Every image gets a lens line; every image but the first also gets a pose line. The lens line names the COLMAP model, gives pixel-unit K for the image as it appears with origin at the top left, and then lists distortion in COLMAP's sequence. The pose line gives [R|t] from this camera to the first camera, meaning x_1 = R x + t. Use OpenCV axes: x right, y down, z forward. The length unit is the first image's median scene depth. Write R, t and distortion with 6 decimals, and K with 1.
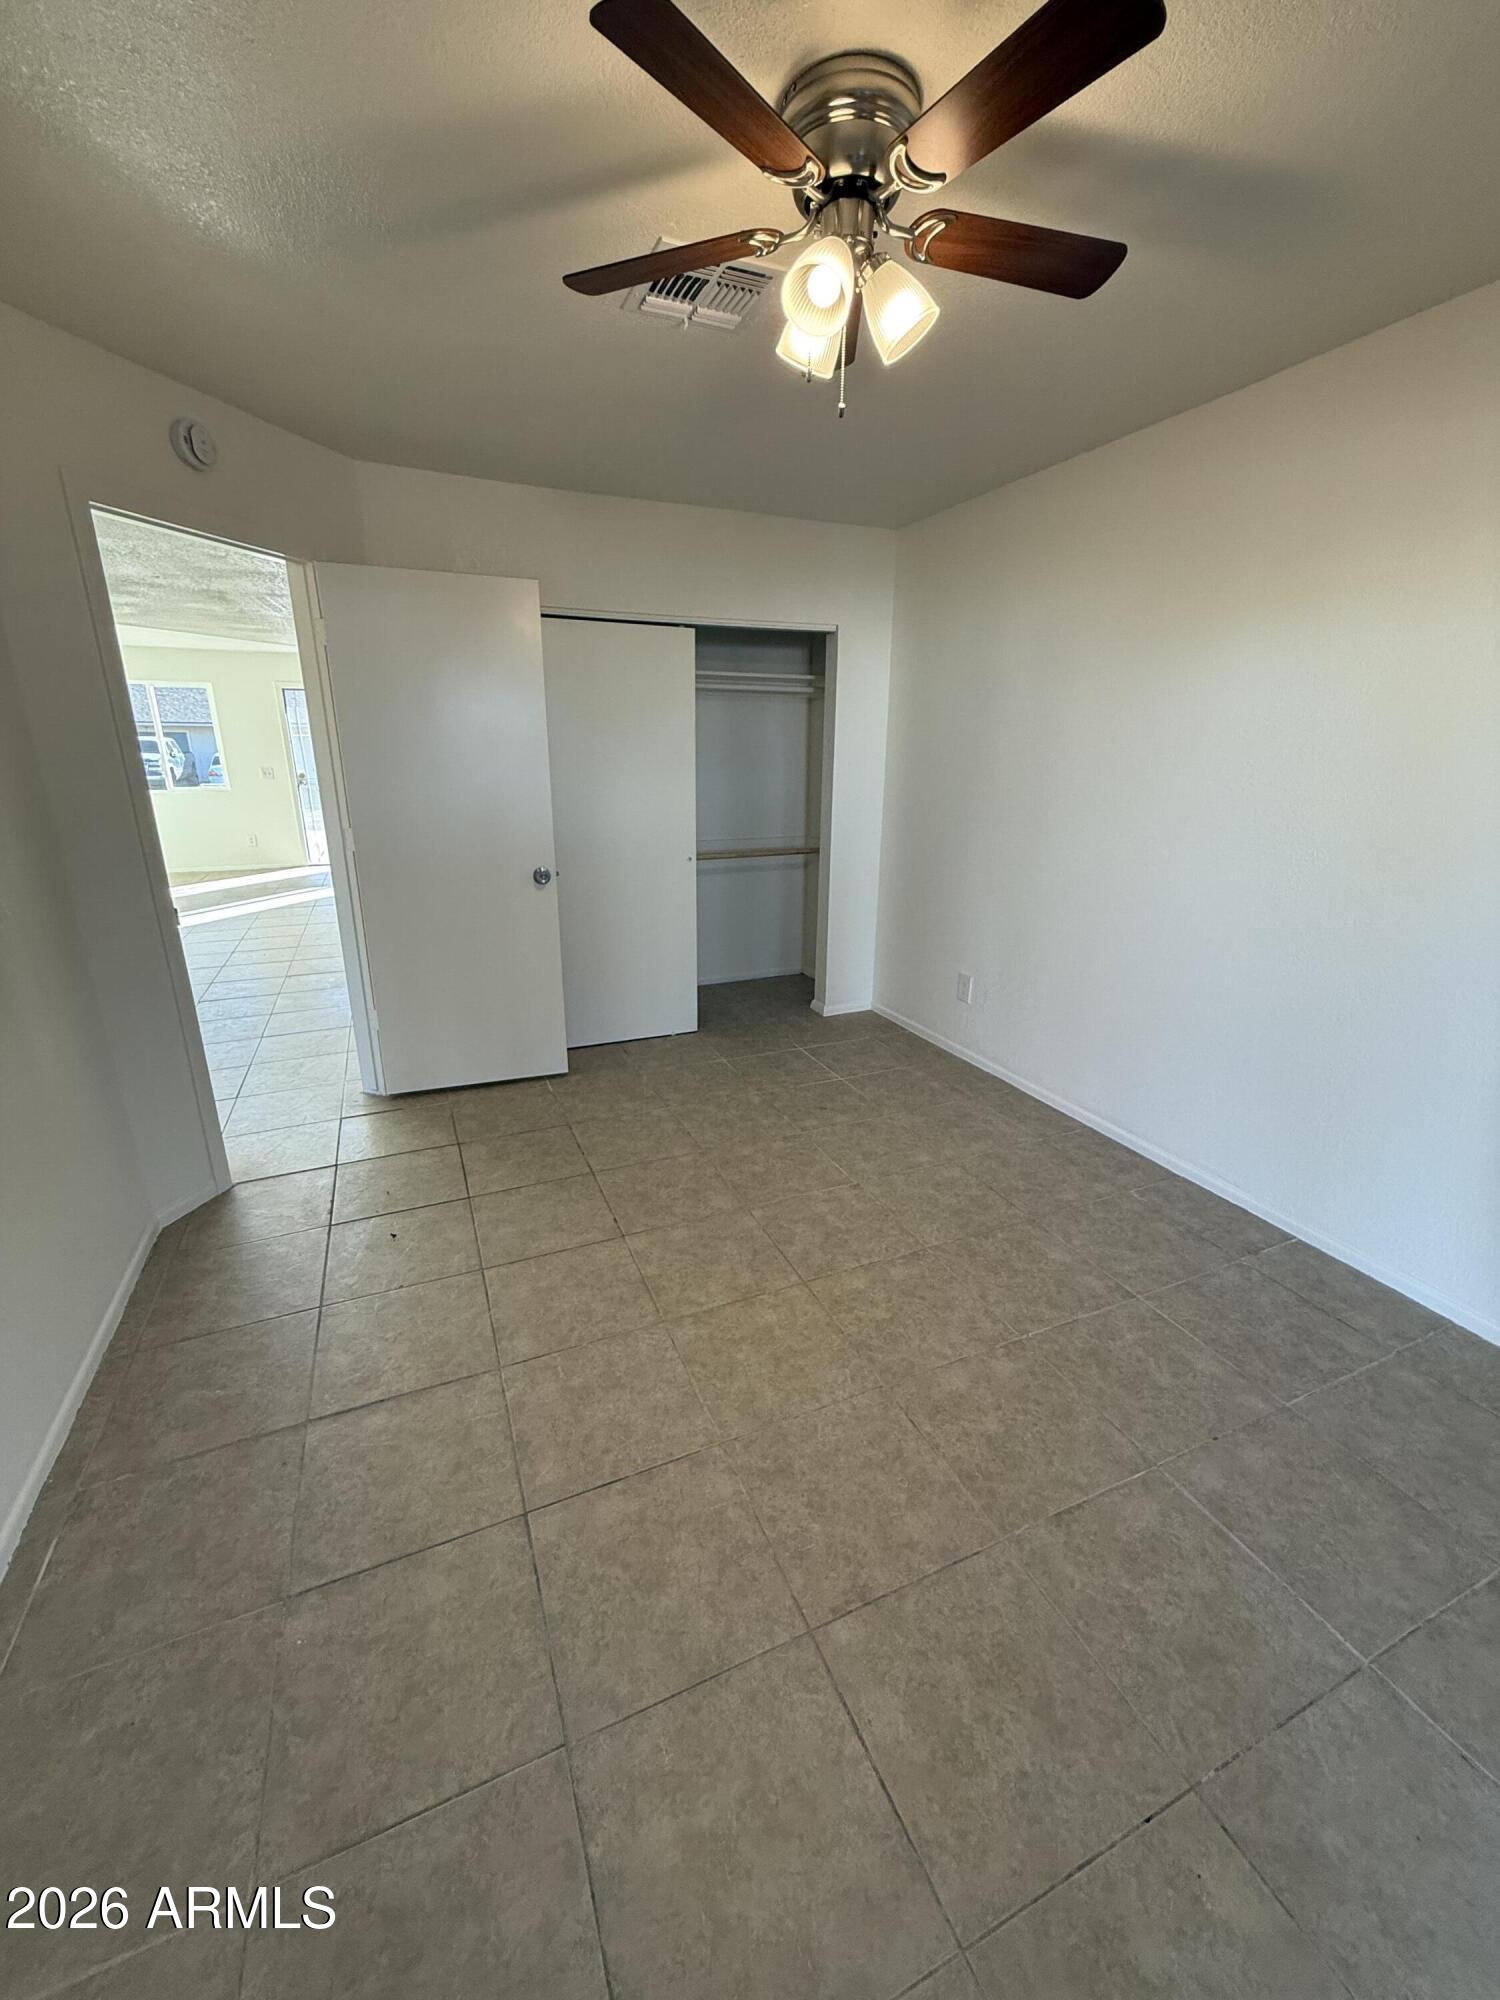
lens RADIAL K [[802.1, 0, 751.6], [0, 802.1, 997.6], [0, 0, 1]] dist [-0.000358, -0.000041]
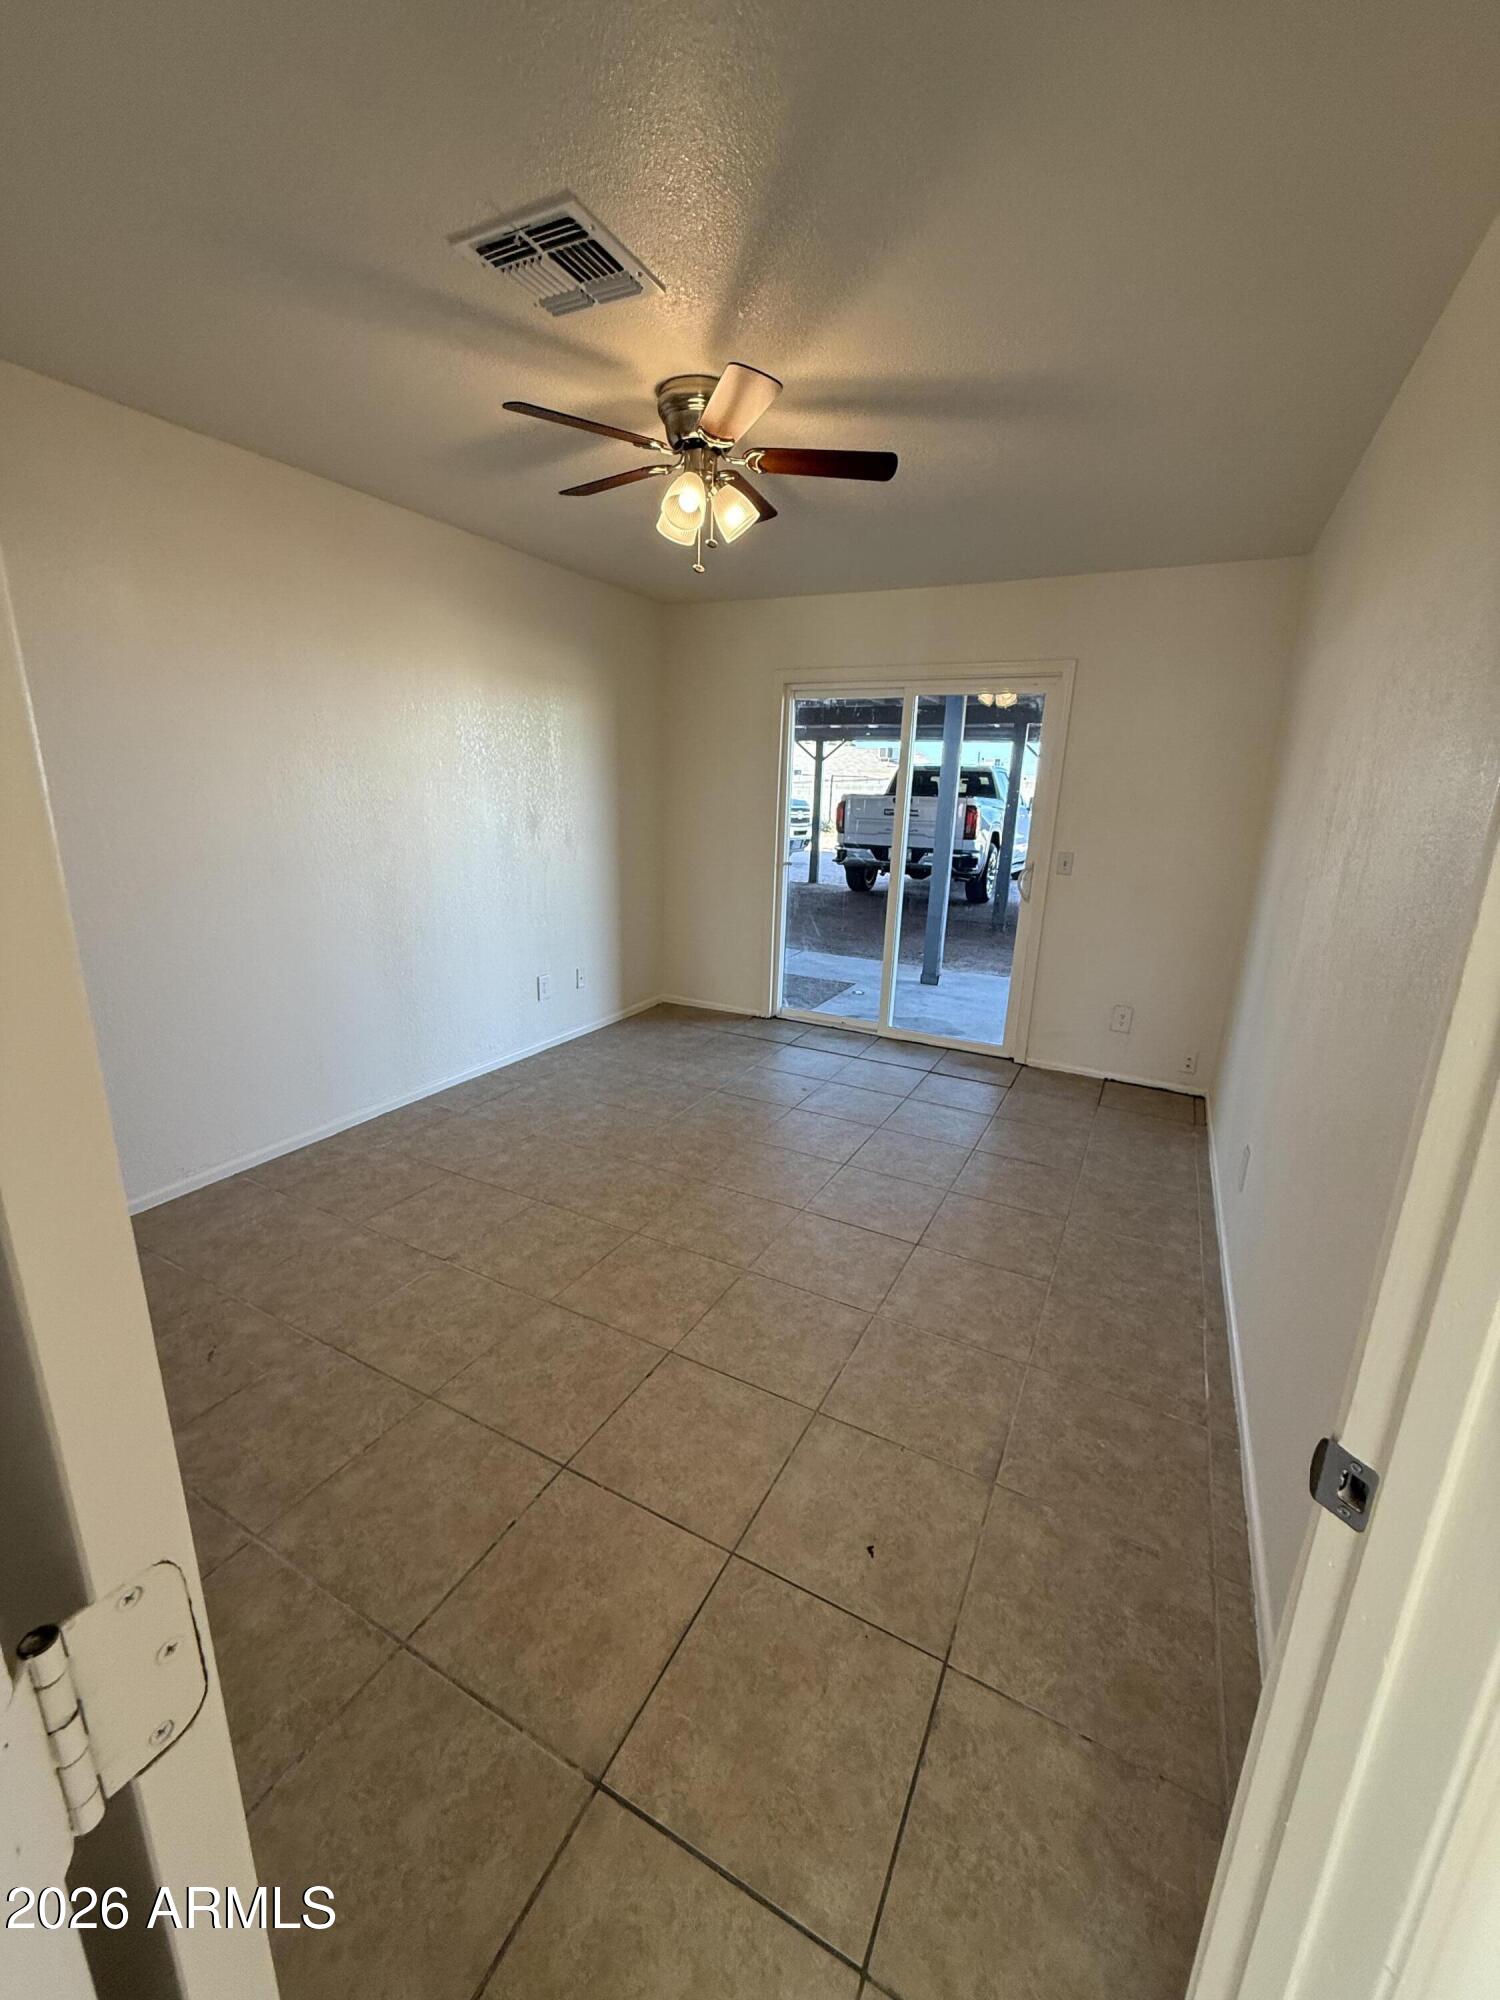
lens RADIAL K [[802.1, 0, 748.8], [0, 802.1, 1001.1], [0, 0, 1]] dist [-0.000358, -0.000041]
pose [[-0.628058, -0.225363, 0.744818, -0.760277], [0.201703, 0.877286, 0.435528, -0.380421], [-0.751571, 0.423770, -0.505530, 1.208462]]
